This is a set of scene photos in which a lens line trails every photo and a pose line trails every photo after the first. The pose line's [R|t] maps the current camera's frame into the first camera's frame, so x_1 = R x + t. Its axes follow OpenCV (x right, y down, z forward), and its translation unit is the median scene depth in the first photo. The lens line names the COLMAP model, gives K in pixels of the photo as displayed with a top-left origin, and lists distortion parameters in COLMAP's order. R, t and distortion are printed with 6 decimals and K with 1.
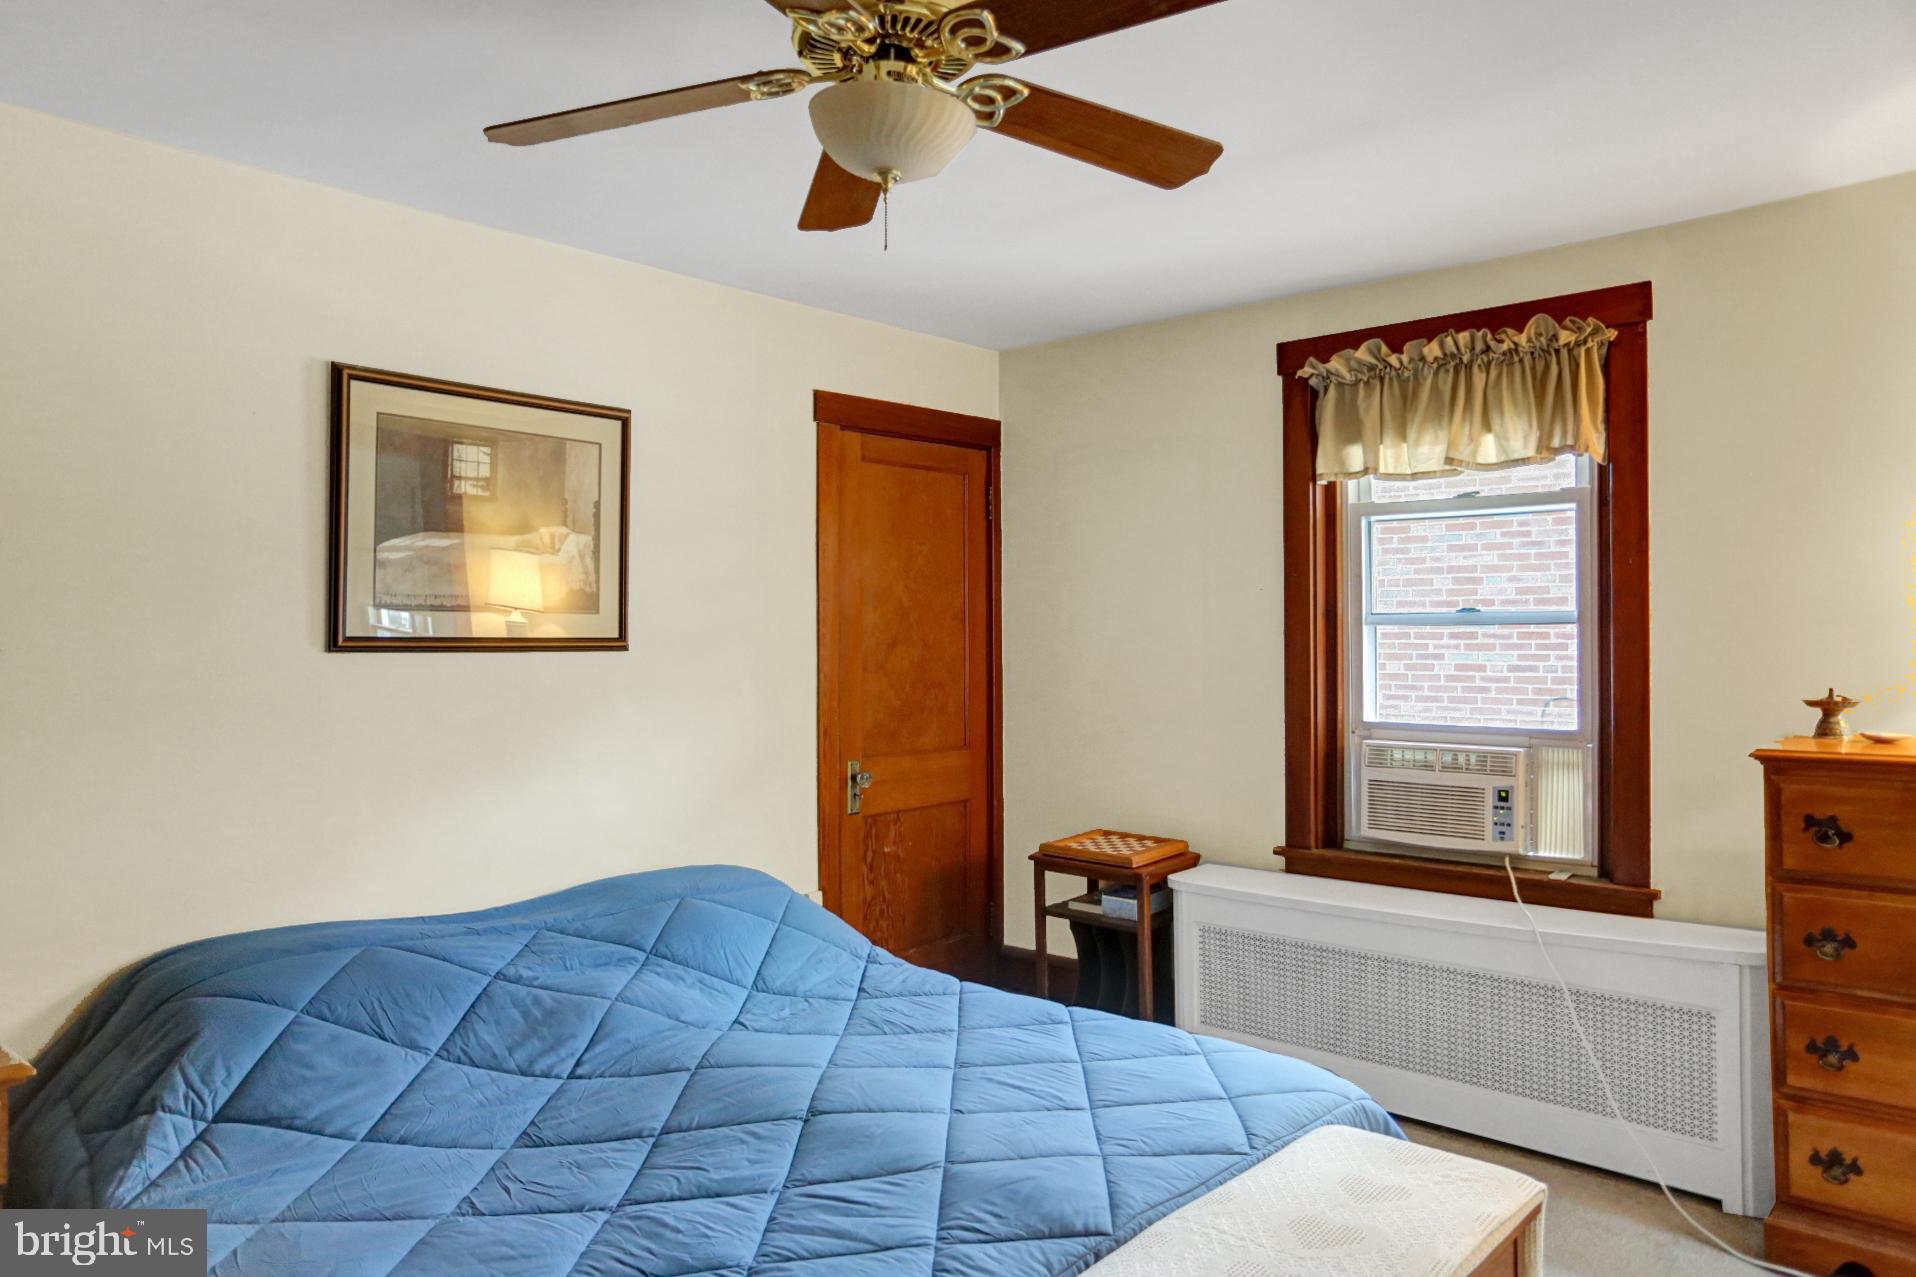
lens RADIAL K [[1258.4, 0, 952.3], [0, 1258.4, 631.8], [0, 0, 1]] dist [-0.062534, 0.058920]
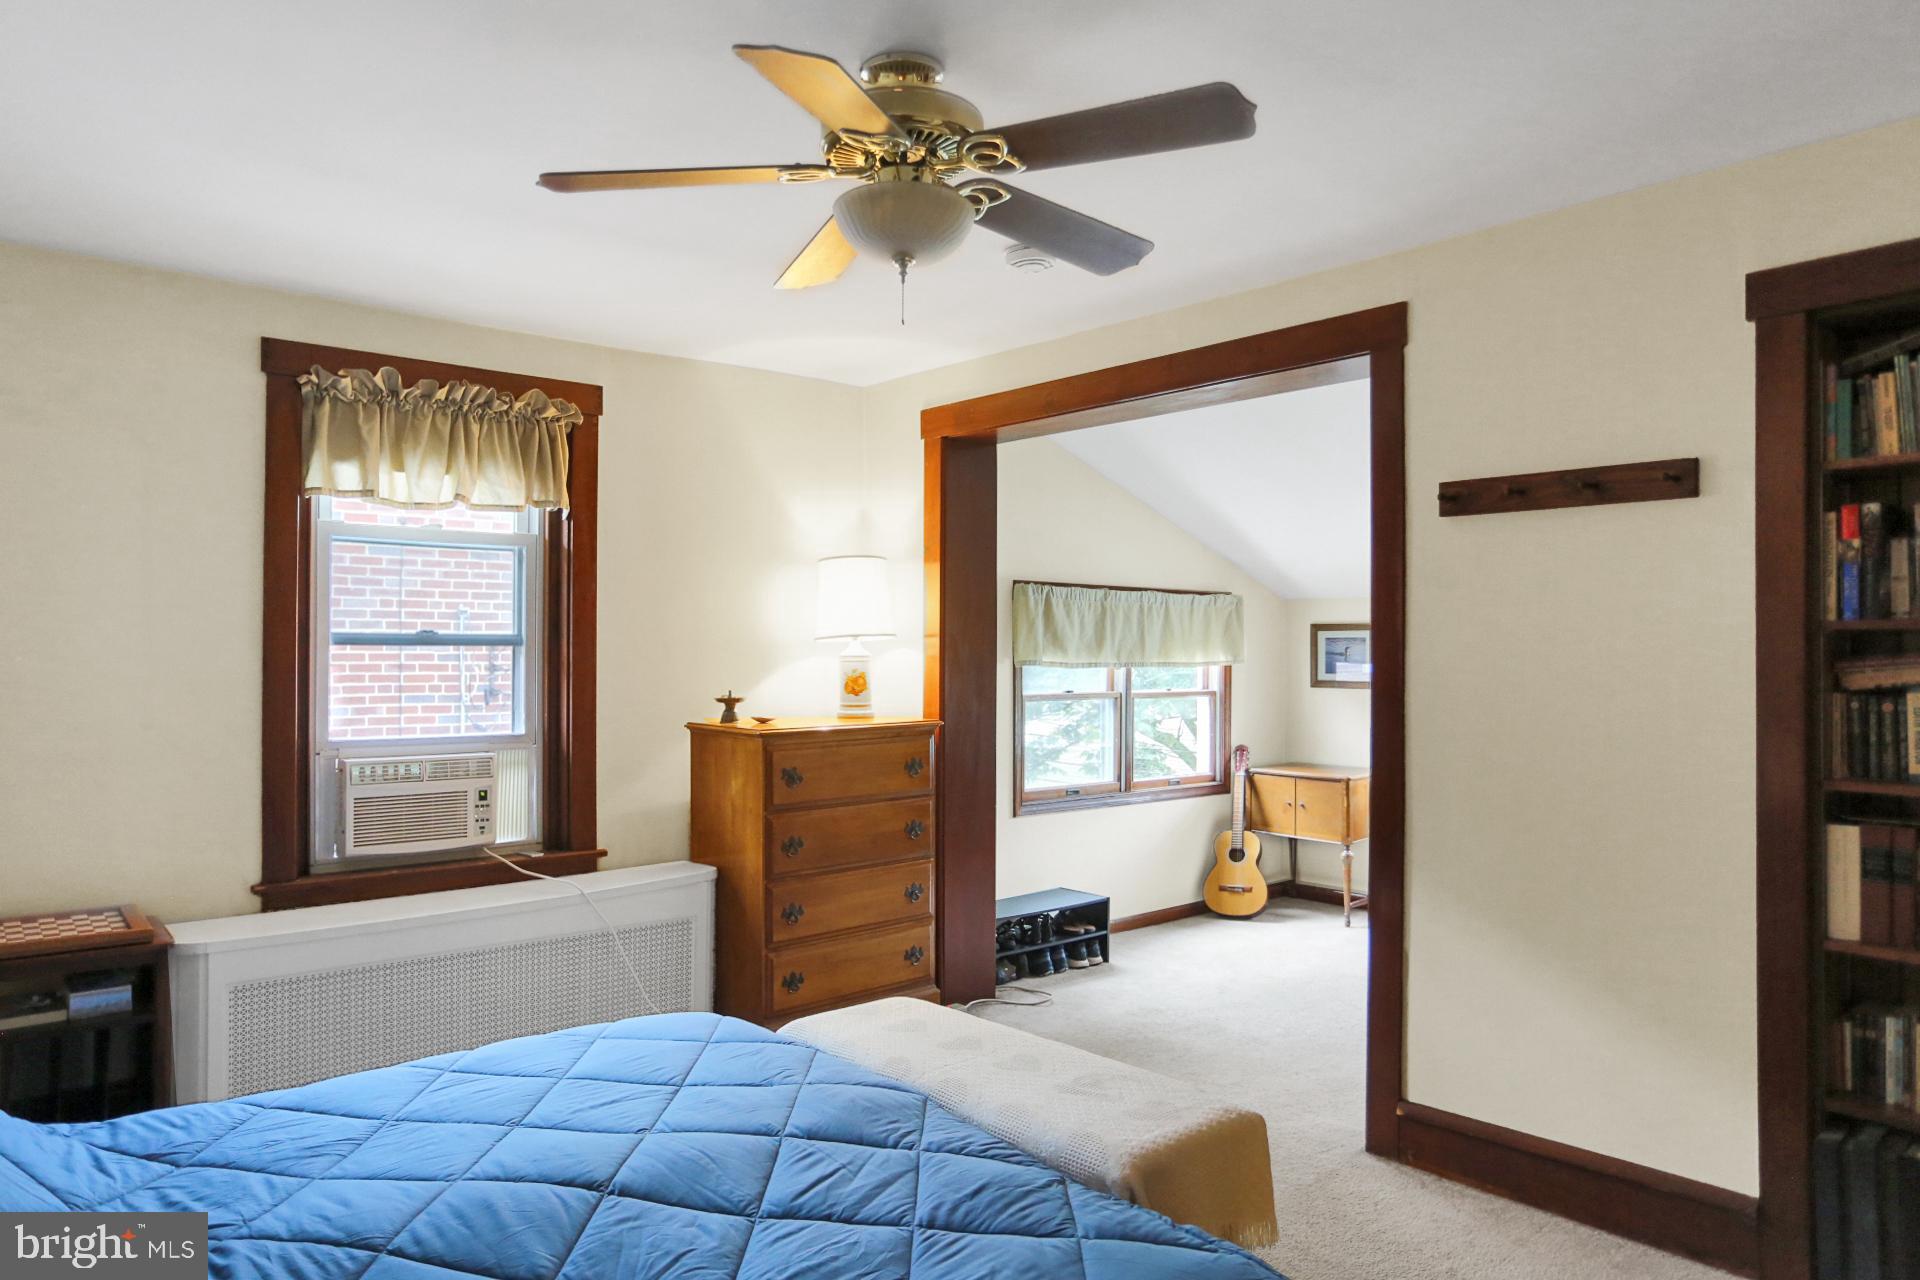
lens RADIAL K [[1261.0, 0, 954.3], [0, 1261.0, 633.2], [0, 0, 1]] dist [-0.062534, 0.058920]
pose [[0.119399, 0.020242, 0.992640, -0.656501], [-0.002423, 0.999795, -0.020097, 0.004944], [-0.992843, -0.000006, 0.119423, 0.433522]]
